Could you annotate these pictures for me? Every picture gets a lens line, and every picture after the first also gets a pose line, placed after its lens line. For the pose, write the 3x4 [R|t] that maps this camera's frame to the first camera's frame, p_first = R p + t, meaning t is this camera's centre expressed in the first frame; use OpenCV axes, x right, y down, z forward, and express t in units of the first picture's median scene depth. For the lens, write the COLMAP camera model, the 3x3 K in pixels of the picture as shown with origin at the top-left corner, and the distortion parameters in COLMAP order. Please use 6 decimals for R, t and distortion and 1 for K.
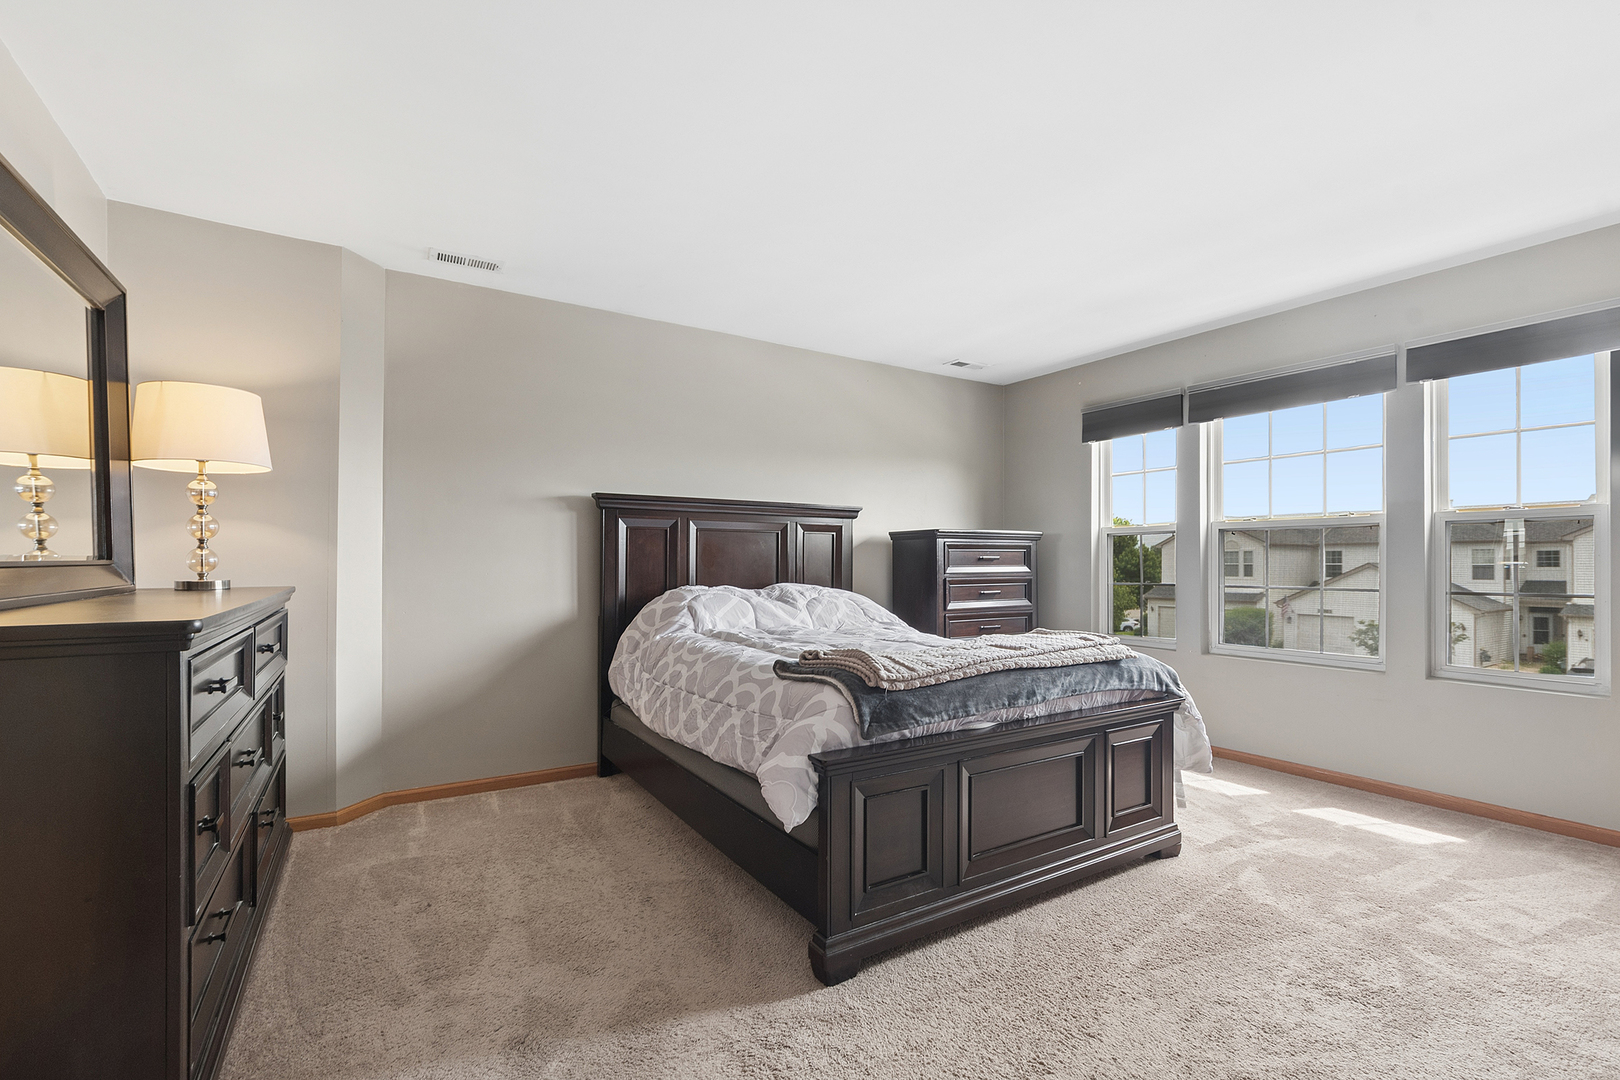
lens RADIAL K [[701.4, 0, 810.5], [0, 701.4, 565.7], [0, 0, 1]] dist [0.000129, -0.000078]
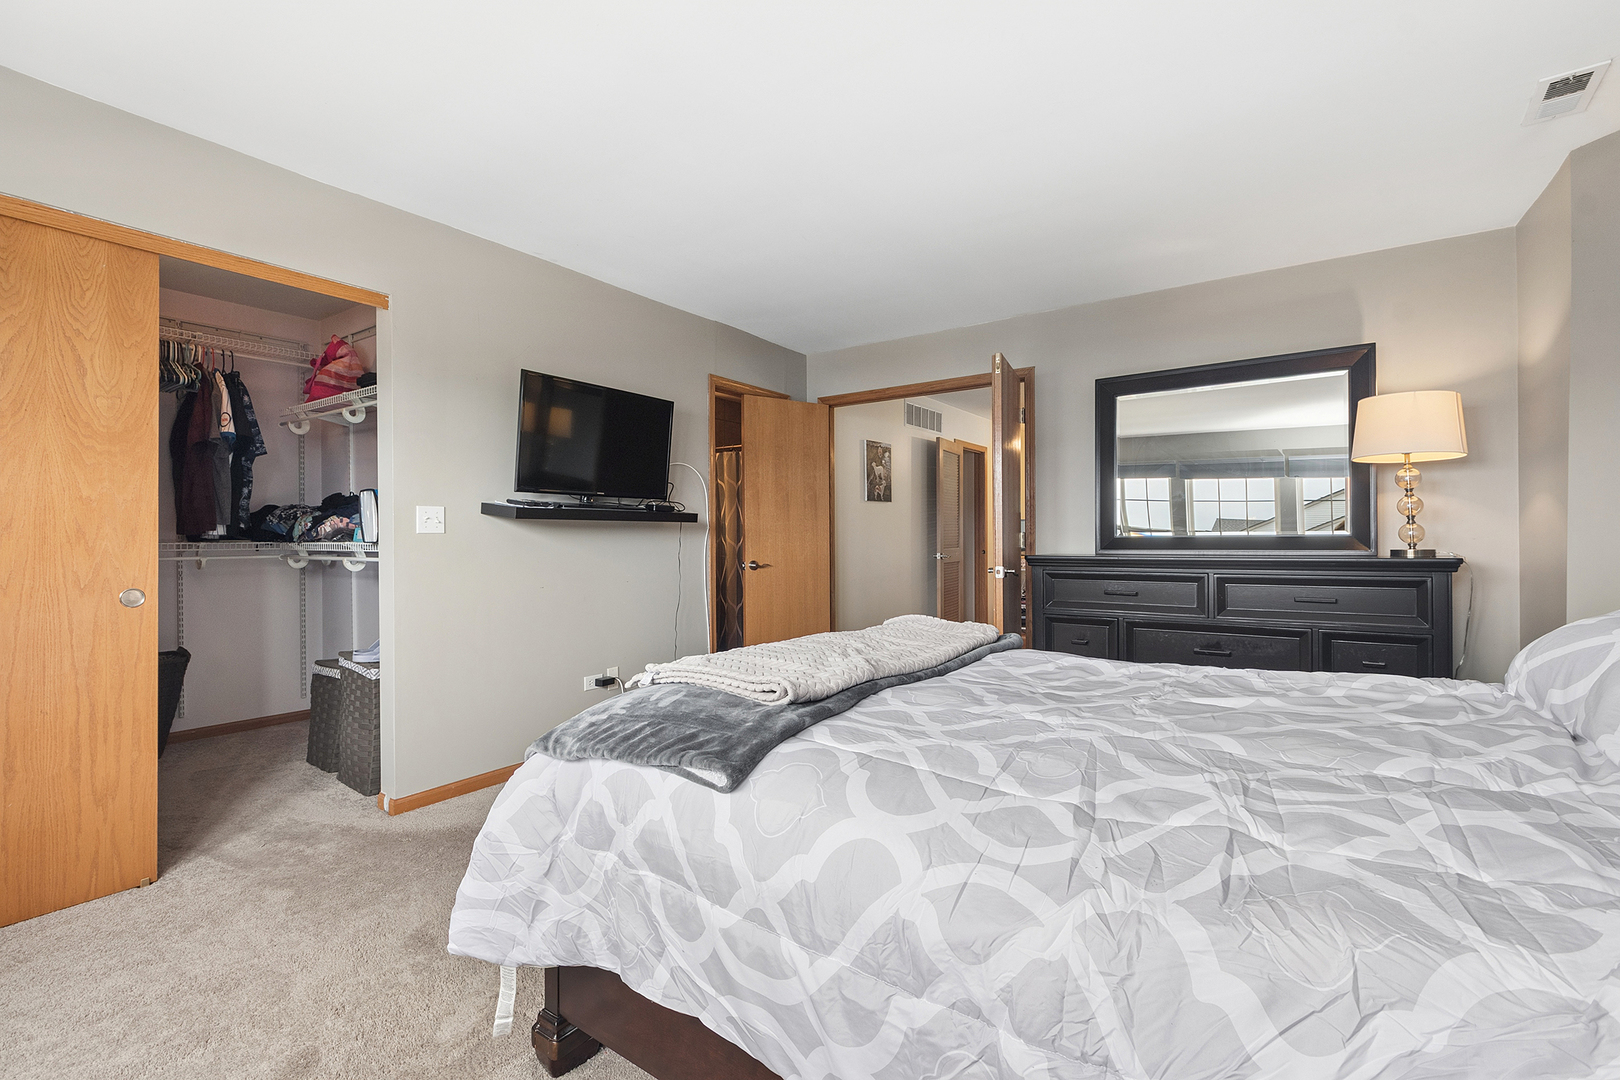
lens RADIAL K [[719.6, 0, 802.6], [0, 719.6, 535.8], [0, 0, 1]] dist [0.000800, -0.000322]
pose [[-0.923666, 0.002717, -0.383190, 0.599100], [0.003269, 0.999994, -0.000788, -0.006678], [0.383186, -0.001980, -0.923669, 1.762120]]
